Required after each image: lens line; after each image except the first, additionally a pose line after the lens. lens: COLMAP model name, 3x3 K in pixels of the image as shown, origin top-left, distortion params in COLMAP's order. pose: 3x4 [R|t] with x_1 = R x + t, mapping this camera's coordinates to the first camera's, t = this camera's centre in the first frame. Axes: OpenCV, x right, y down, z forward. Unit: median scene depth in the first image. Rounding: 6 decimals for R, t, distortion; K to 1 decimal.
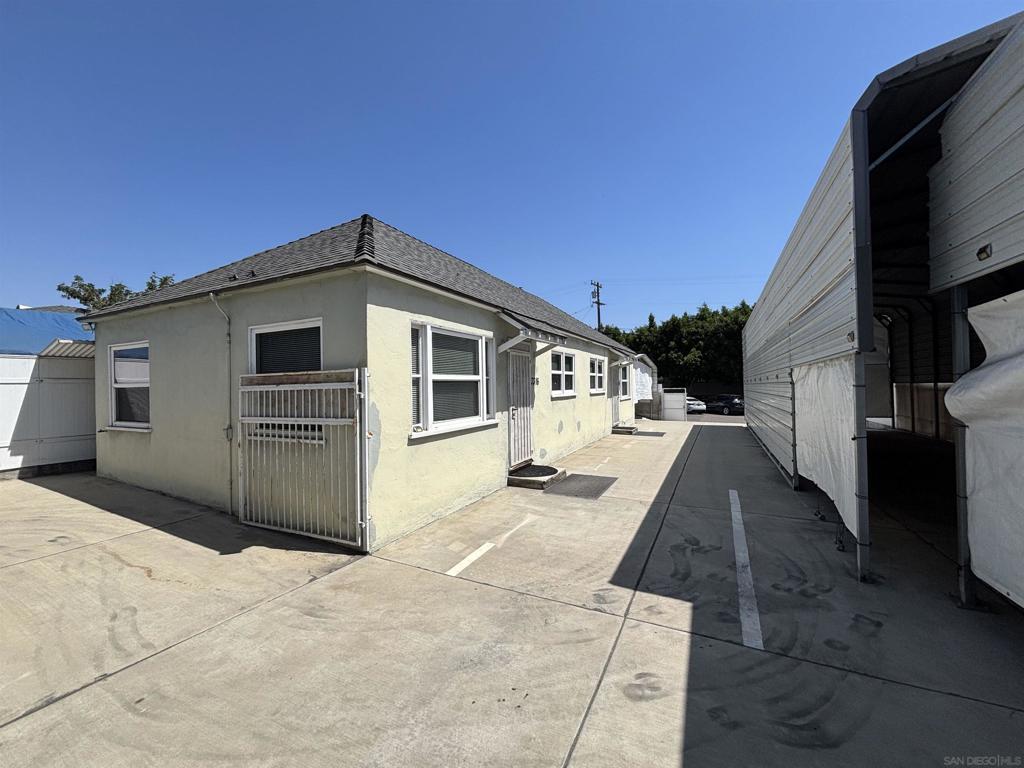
lens RADIAL K [[411.7, 0, 512.0], [0, 411.7, 384.0], [0, 0, 1]] dist [-0.000224, 0.000865]
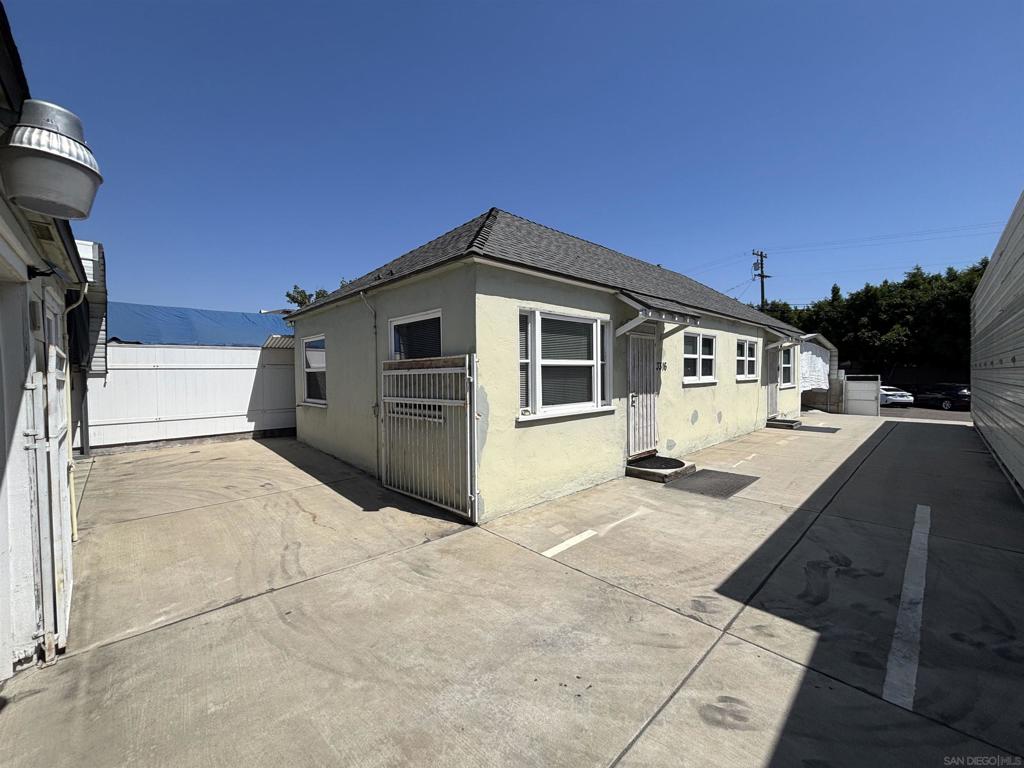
lens RADIAL K [[412.4, 0, 512.0], [0, 412.4, 384.0], [0, 0, 1]] dist [0.000692, 0.000504]
pose [[0.942240, 0.012564, -0.334701, 0.094065], [-0.000963, 0.999394, 0.034804, 0.002467], [0.334936, -0.032471, 0.941681, 0.020862]]
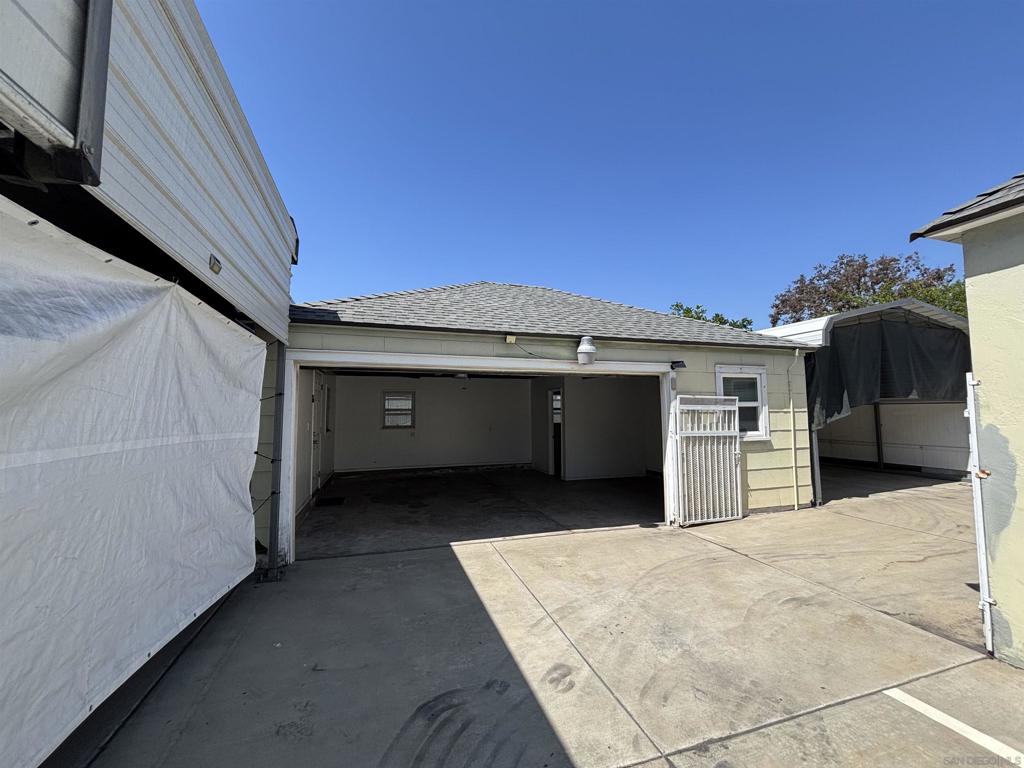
lens RADIAL K [[412.4, 0, 512.0], [0, 412.4, 384.0], [0, 0, 1]] dist [0.000692, 0.000504]
pose [[-0.719320, -0.029793, -0.694040, 0.647812], [0.020160, 0.997764, -0.063726, 0.007940], [0.694386, -0.059831, -0.717111, 0.938650]]
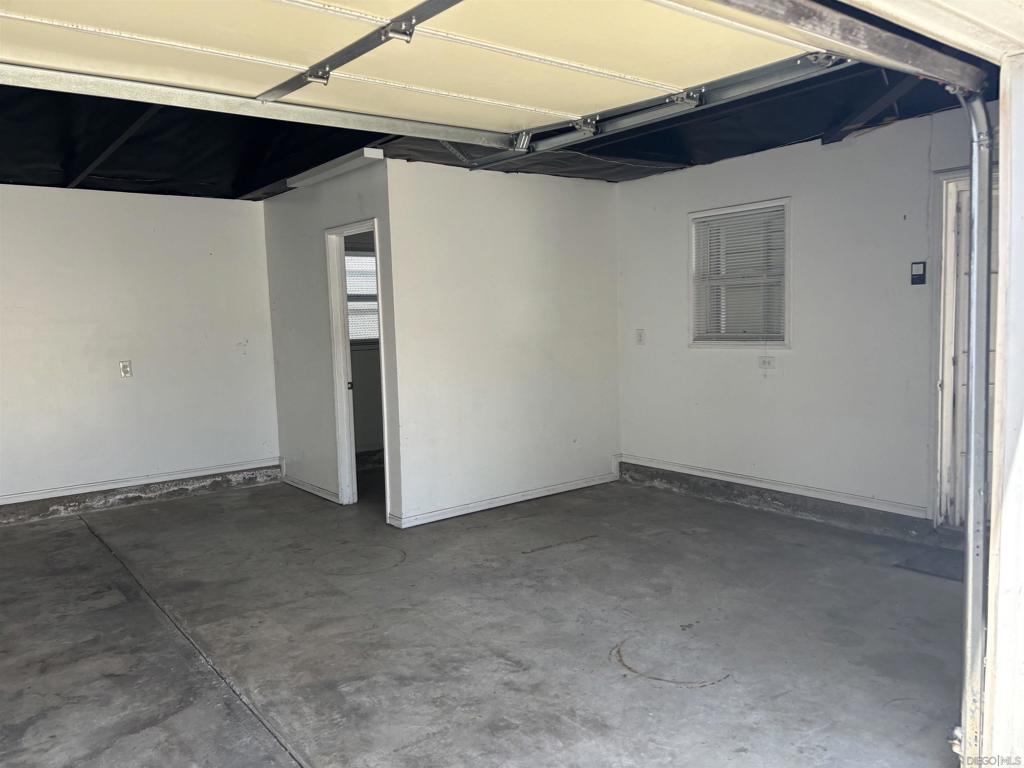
lens RADIAL K [[775.0, 0, 512.0], [0, 775.0, 384.0], [0, 0, 1]] dist [0.015185, 0.000452]
pose [[-0.437884, 0.109849, -0.892295, -0.110108], [0.042348, 0.993926, 0.101579, 0.038053], [0.898033, 0.006693, -0.439876, 0.216063]]
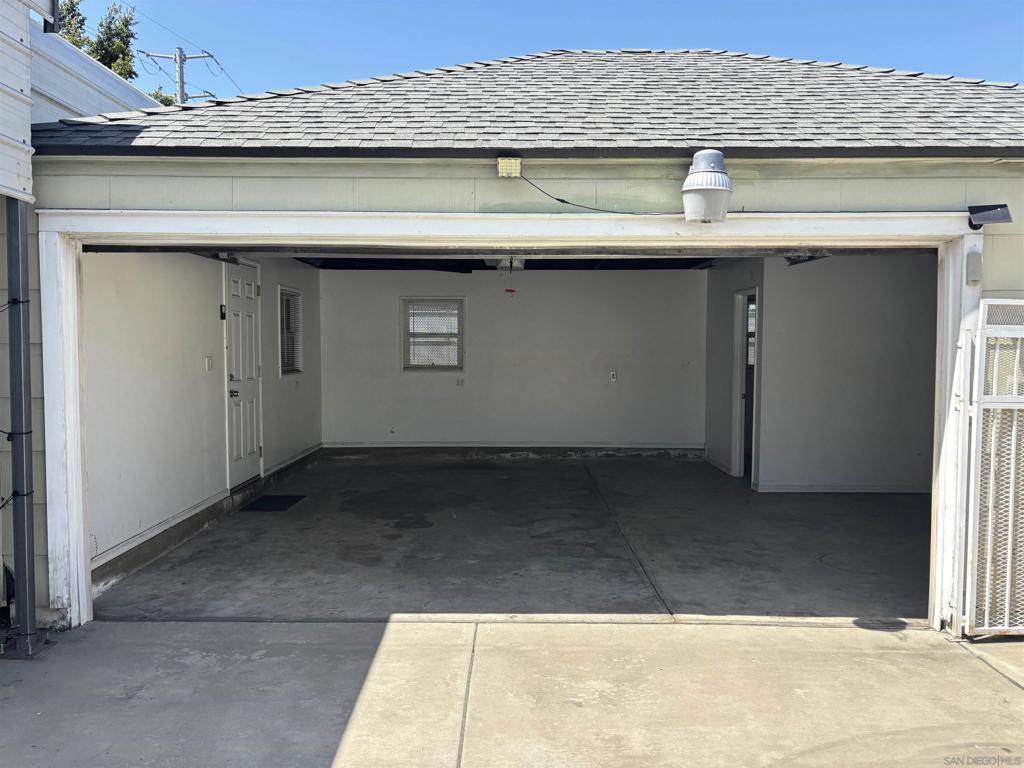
lens RADIAL K [[775.0, 0, 512.0], [0, 775.0, 384.0], [0, 0, 1]] dist [0.015185, 0.000452]
pose [[-0.896147, 0.036334, -0.442268, 0.251762], [0.012838, 0.998348, 0.056004, 0.012697], [0.443572, 0.044510, -0.895133, 0.945461]]
